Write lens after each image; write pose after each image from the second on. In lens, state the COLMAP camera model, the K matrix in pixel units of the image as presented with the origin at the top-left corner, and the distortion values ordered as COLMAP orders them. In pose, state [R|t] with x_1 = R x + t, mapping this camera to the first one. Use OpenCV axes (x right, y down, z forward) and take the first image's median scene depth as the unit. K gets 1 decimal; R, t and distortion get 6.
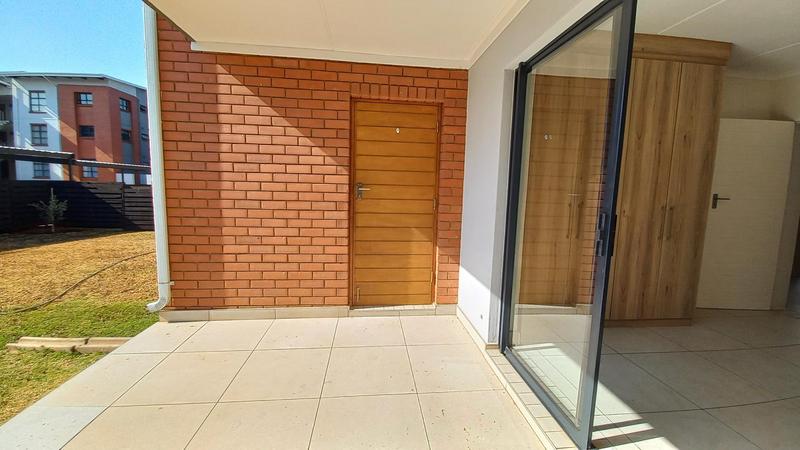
lens RADIAL K [[317.1, 0, 399.8], [0, 317.1, 222.4], [0, 0, 1]] dist [0.016828, -0.016454]
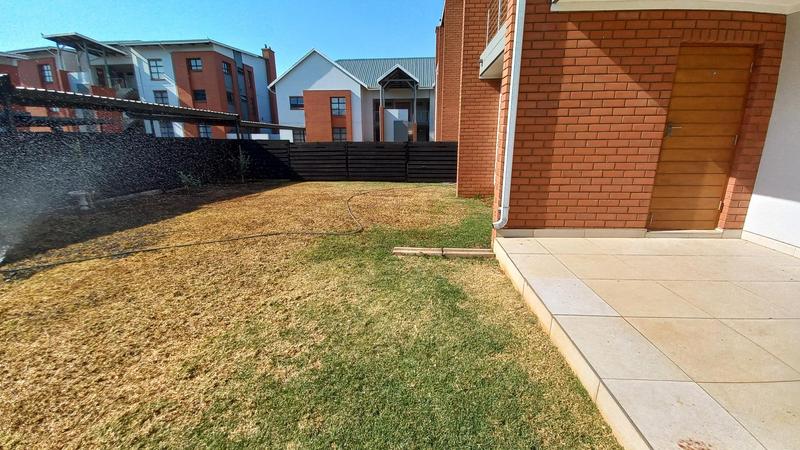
lens RADIAL K [[317.1, 0, 399.8], [0, 317.1, 222.4], [0, 0, 1]] dist [0.016828, -0.016454]
pose [[0.986189, 0.008347, -0.165411, -0.898308], [0.015393, 0.989787, 0.141719, 0.056498], [0.164905, -0.142308, 0.975989, -0.328094]]
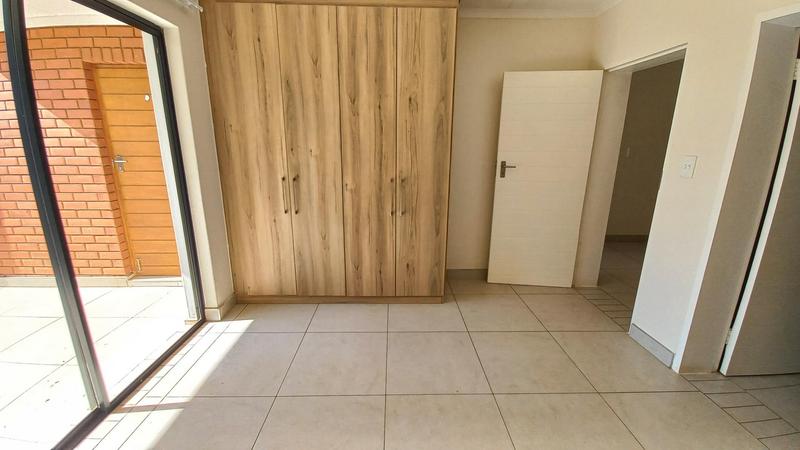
lens RADIAL K [[317.1, 0, 399.8], [0, 317.1, 222.4], [0, 0, 1]] dist [0.016828, -0.016454]
pose [[0.997180, 0.003366, -0.074977, 0.816854], [0.006445, 0.991462, 0.130239, -0.039780], [0.074776, -0.130355, 0.988644, 0.072821]]
